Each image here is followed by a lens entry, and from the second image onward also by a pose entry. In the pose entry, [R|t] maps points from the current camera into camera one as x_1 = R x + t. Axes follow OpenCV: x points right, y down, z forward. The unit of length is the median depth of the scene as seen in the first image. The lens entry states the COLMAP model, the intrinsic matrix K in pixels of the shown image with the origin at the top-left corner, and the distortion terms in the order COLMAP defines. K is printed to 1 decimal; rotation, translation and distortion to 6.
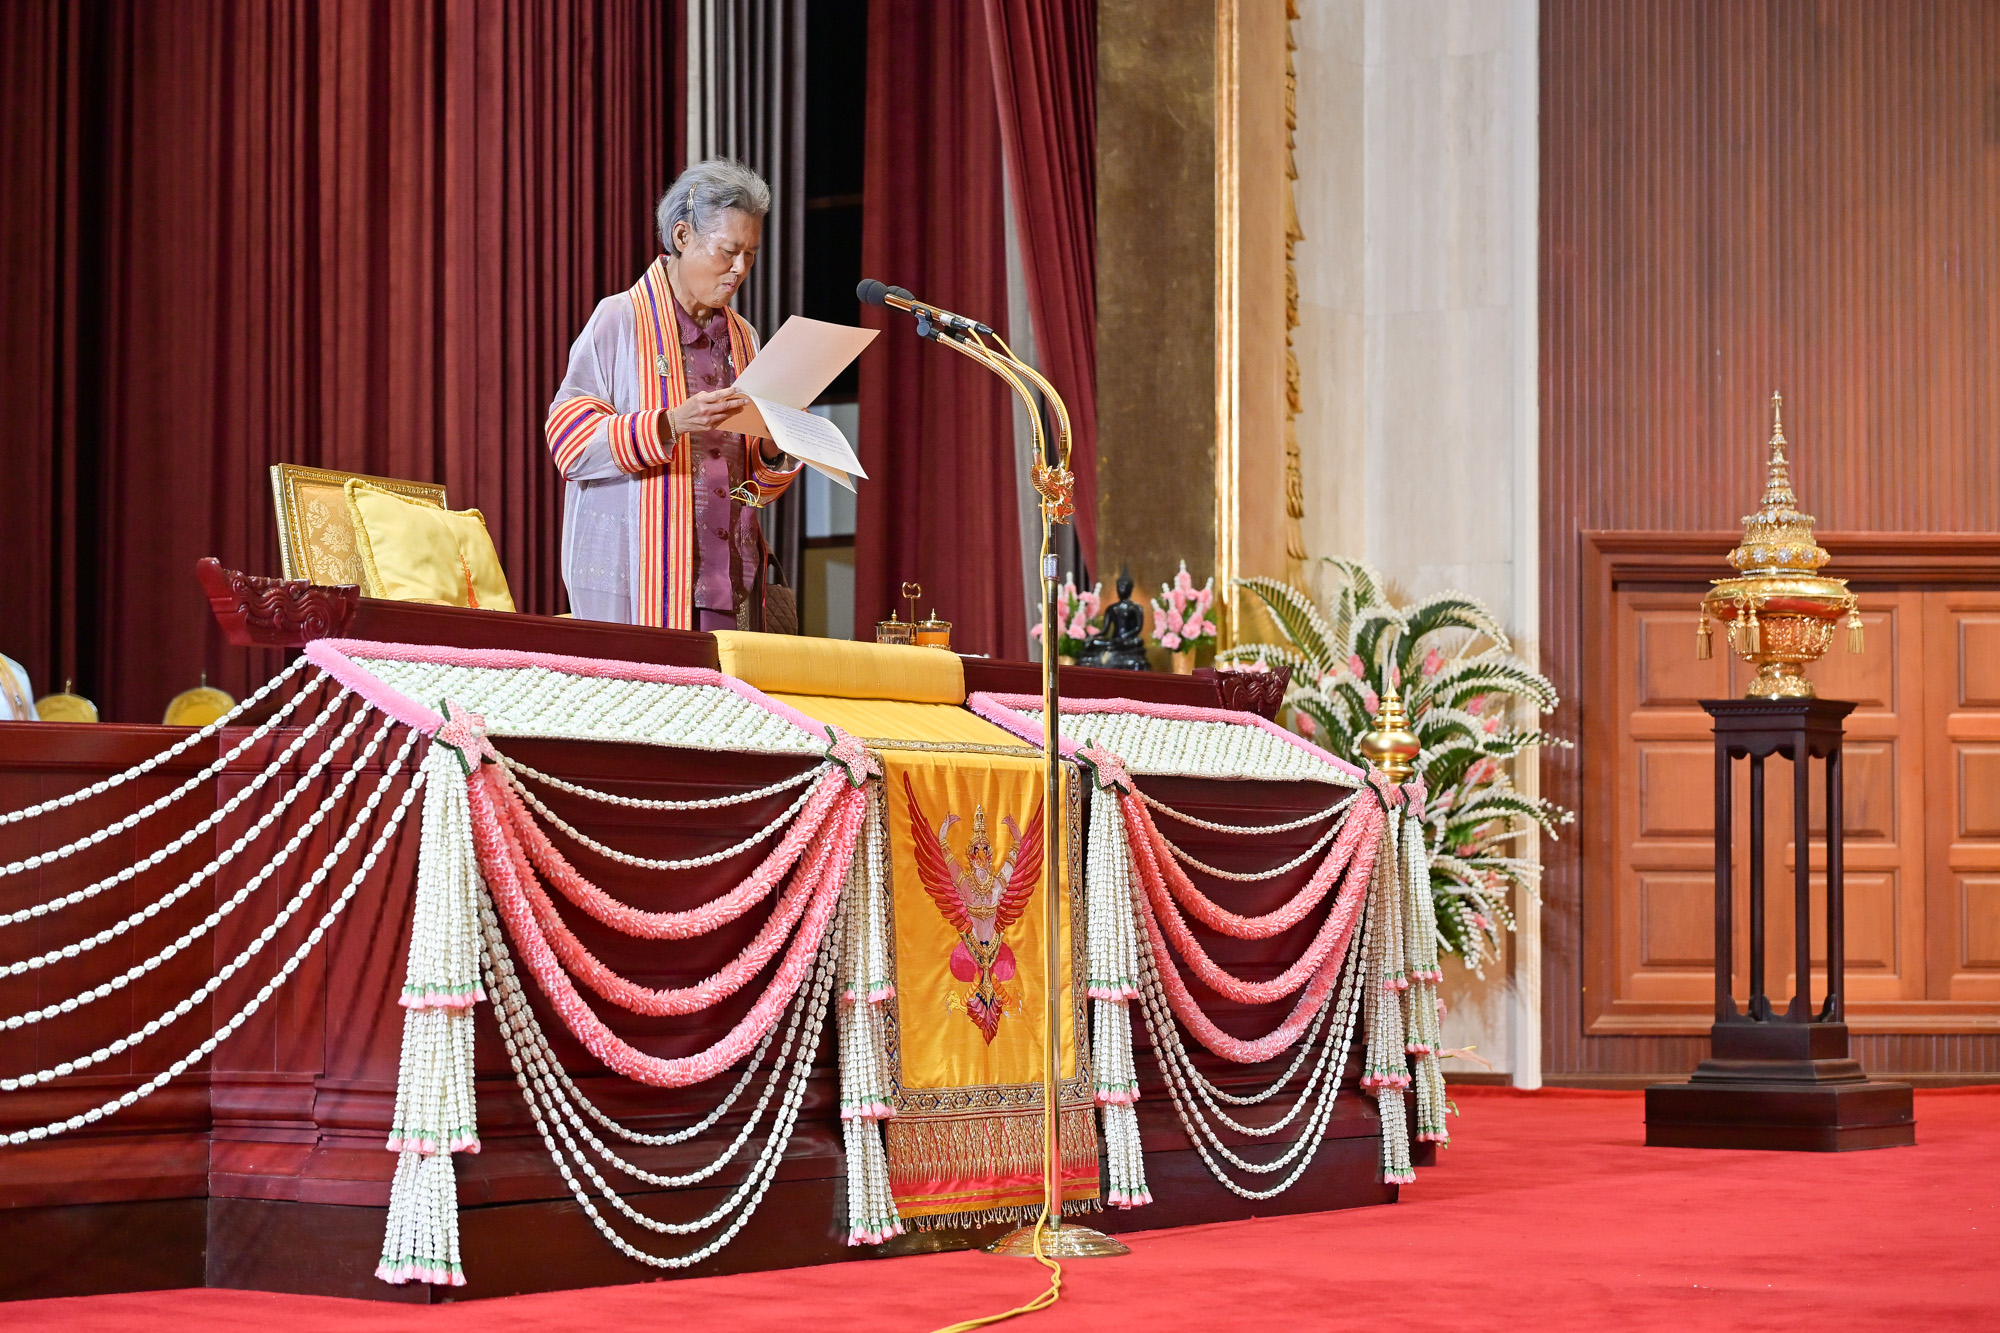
lens RADIAL K [[4456.6, 0, 1000.0], [0, 4456.6, 666.5], [0, 0, 1]] dist [-0.024894, 0.491451]
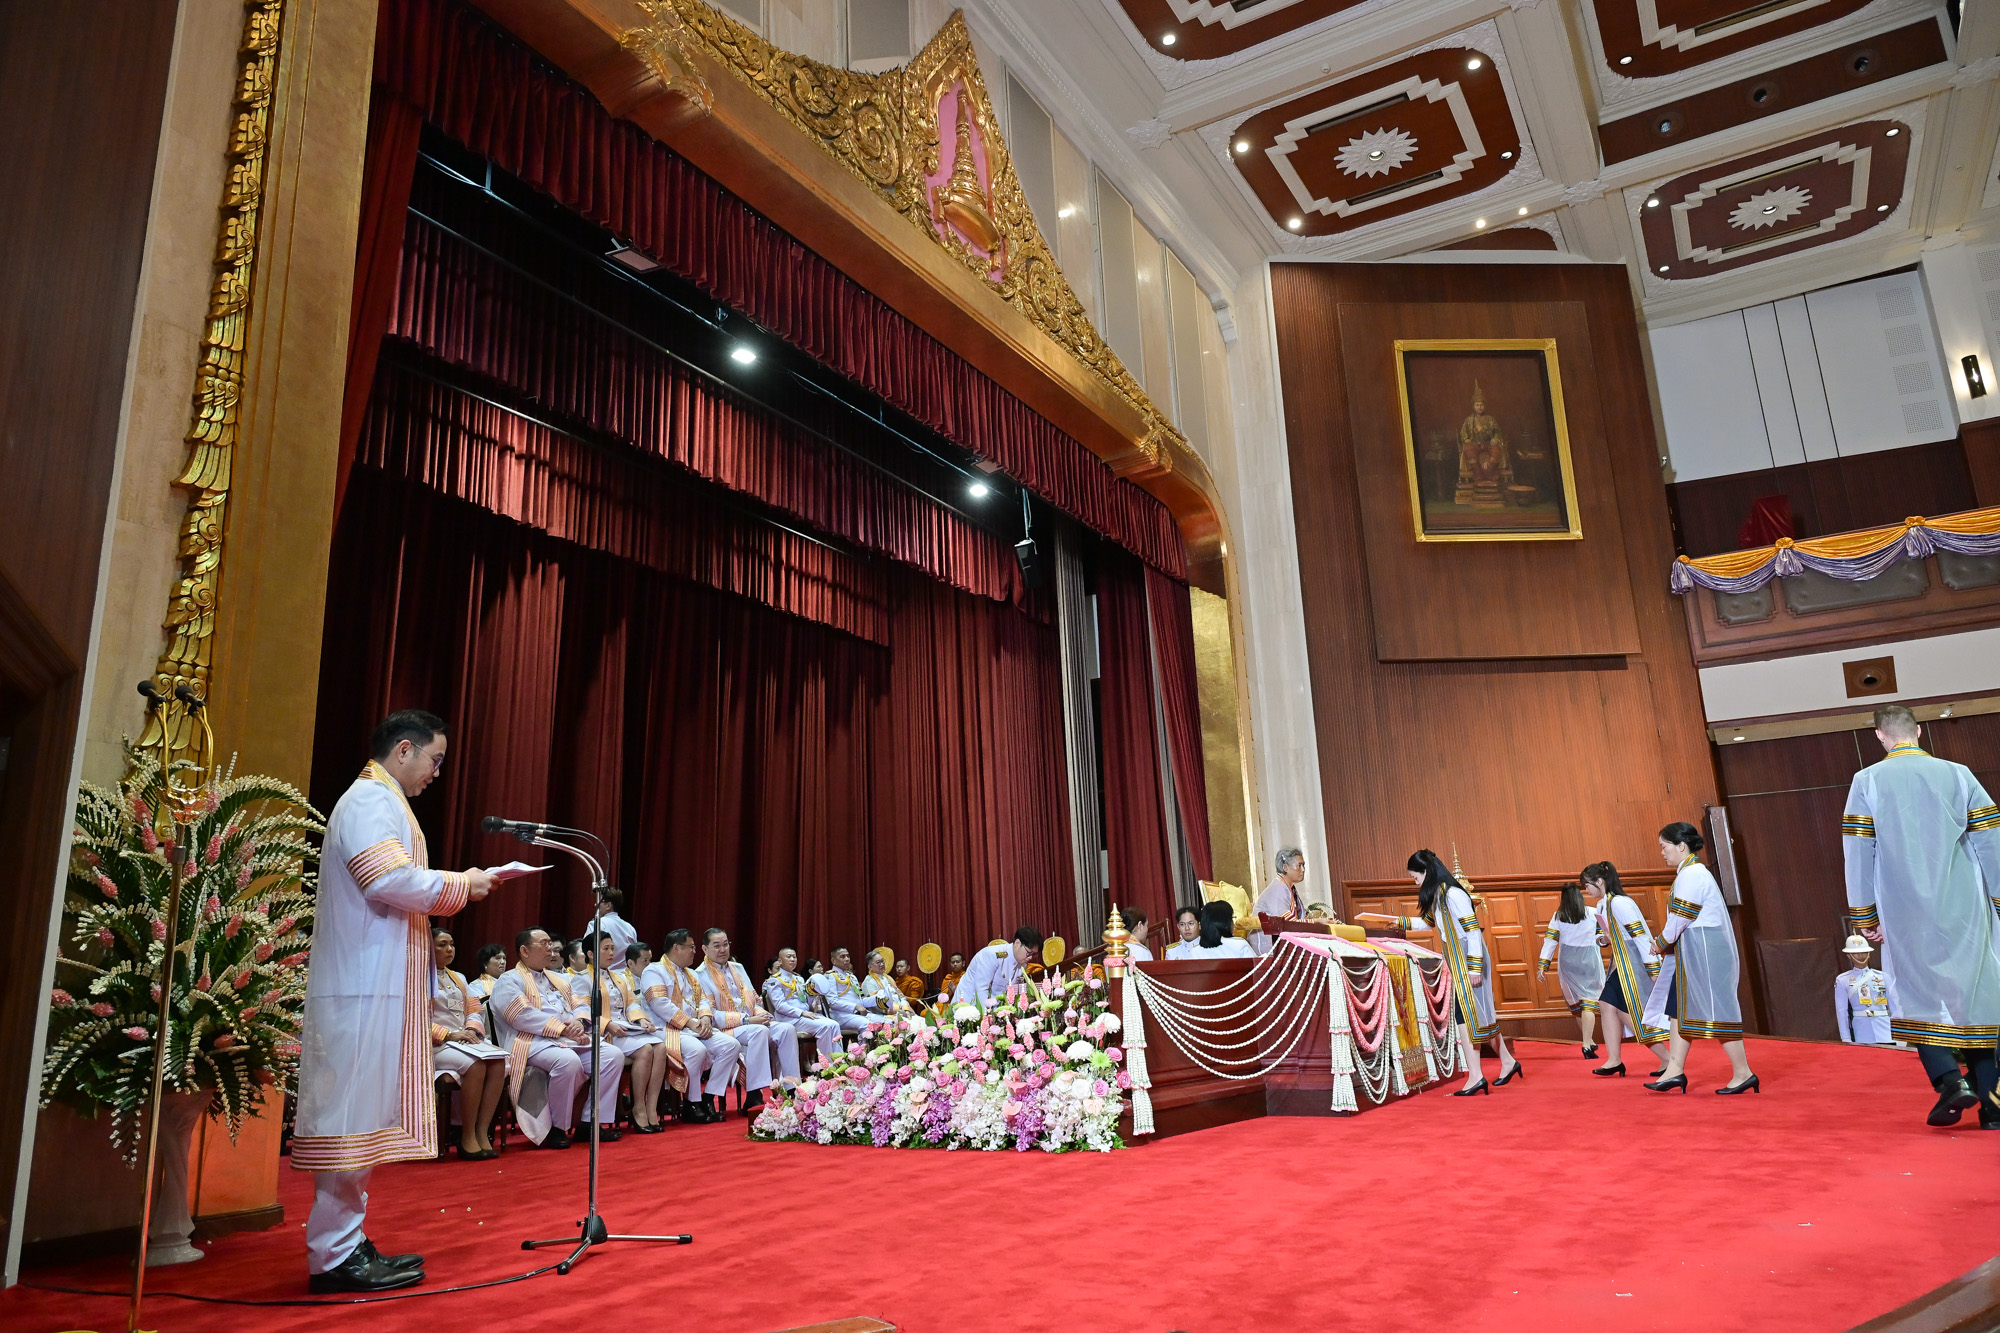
lens RADIAL K [[1333.0, 0, 1000.0], [0, 1333.0, 666.5], [0, 0, 1]] dist [0.000280, -0.002278]
pose [[0.996575, -0.028618, 0.077588, -0.277106], [0.042648, 0.981680, -0.185705, -0.016160], [-0.070852, 0.188377, 0.979538, -0.067621]]
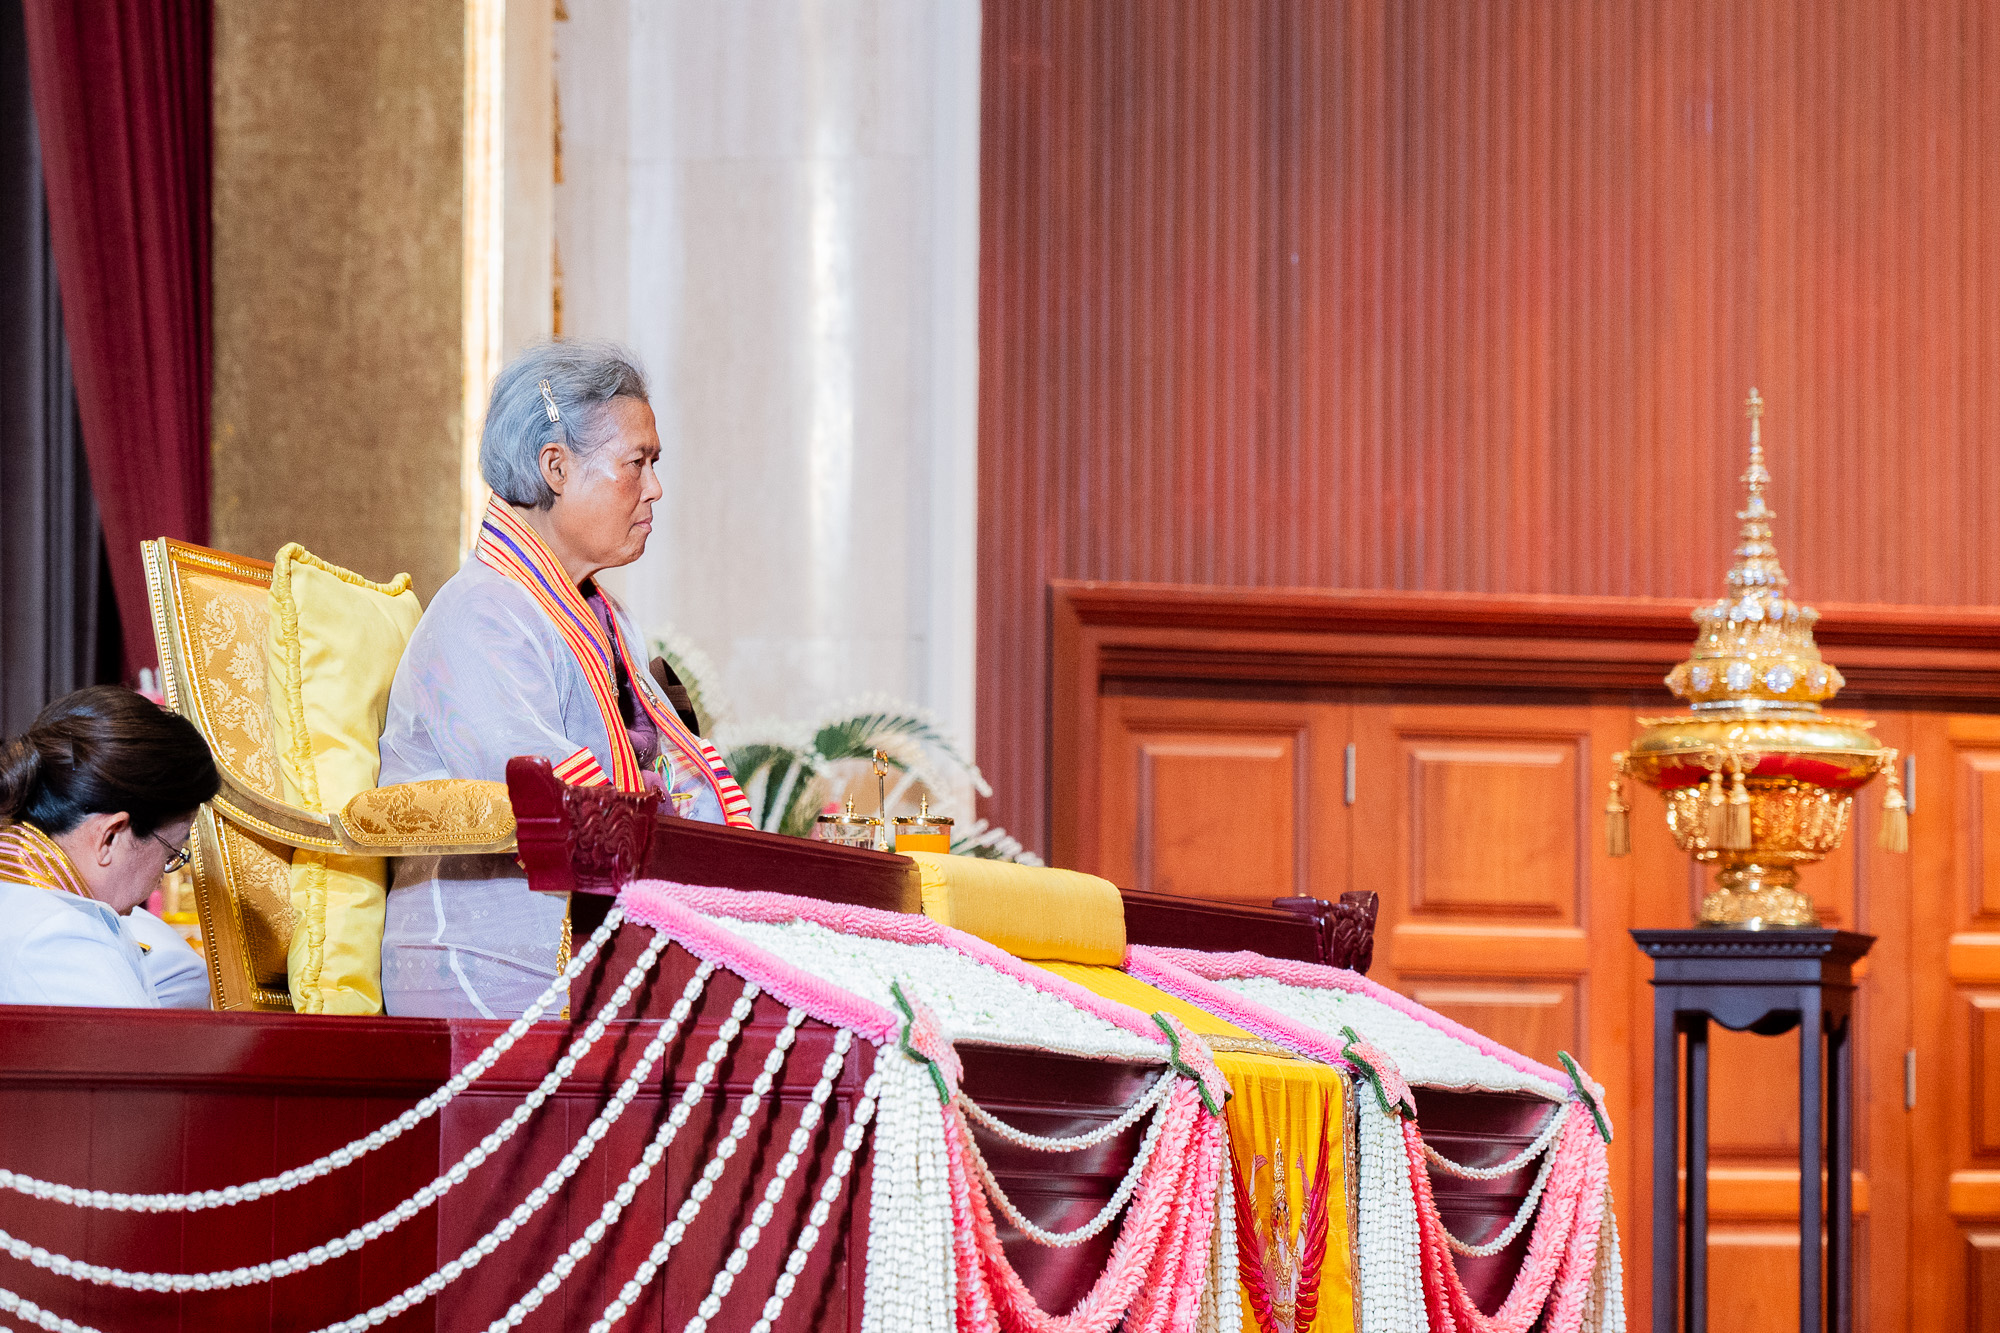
lens RADIAL K [[10444.3, 0, 1000.0], [0, 10444.3, 666.5], [0, 0, 1]] dist [0.189110, 15.995444]
pose [[0.951902, 0.020778, 0.305697, -0.329396], [-0.020382, 0.999782, -0.004488, -0.018346], [-0.305724, -0.001959, 0.952118, -0.249474]]
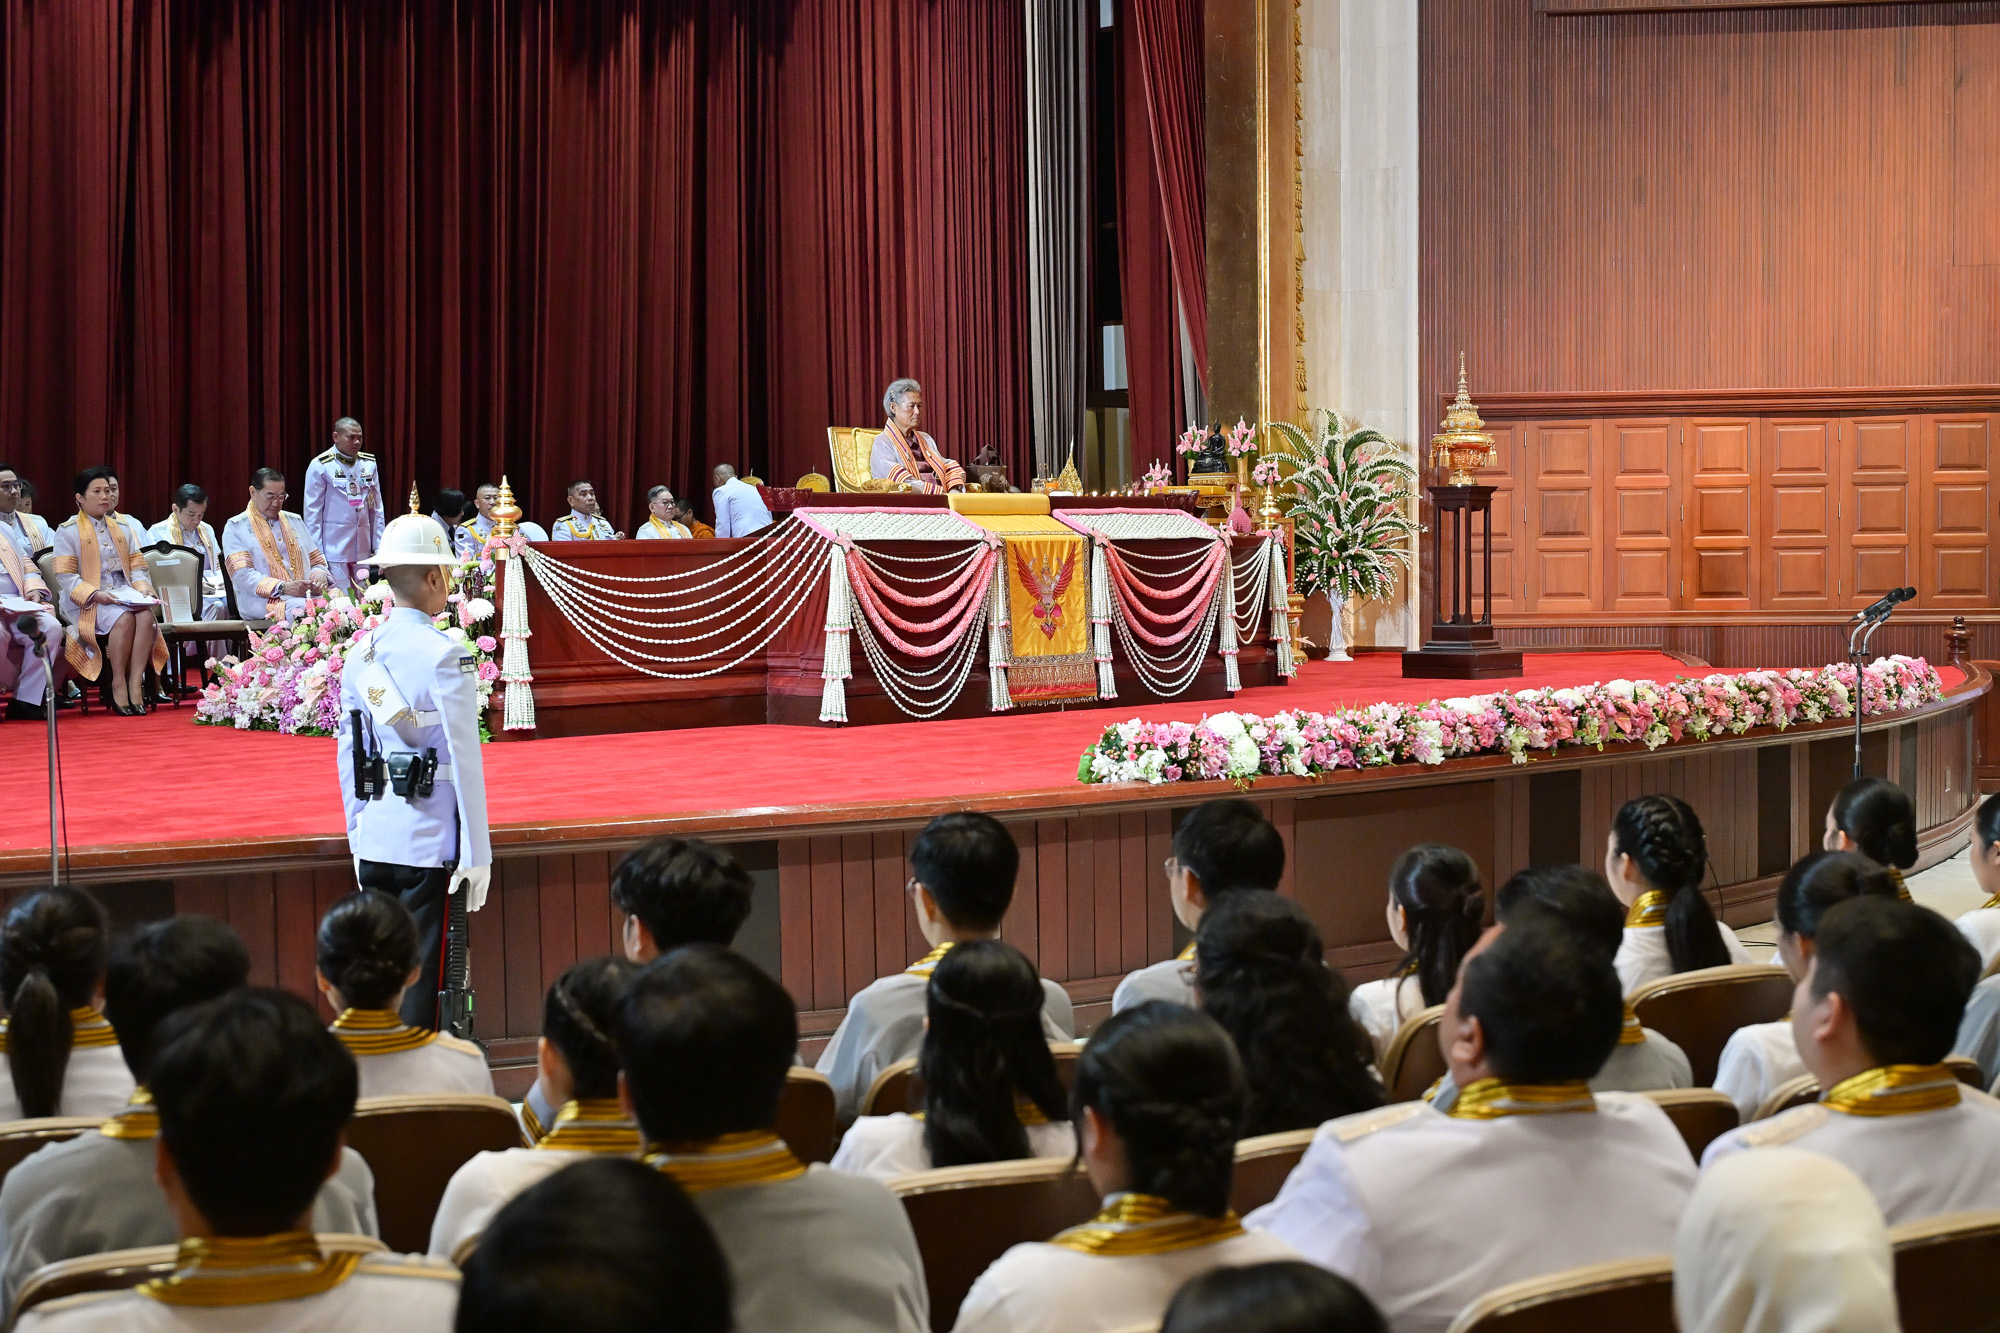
lens RADIAL K [[2950.1, 0, 1000.0], [0, 2950.1, 666.5], [0, 0, 1]] dist [0.005103, 0.014706]
pose [[0.989977, -0.008147, -0.140992, 0.152672], [0.021837, 0.995158, 0.095831, -0.051279], [0.139528, -0.097950, 0.985362, -0.553230]]
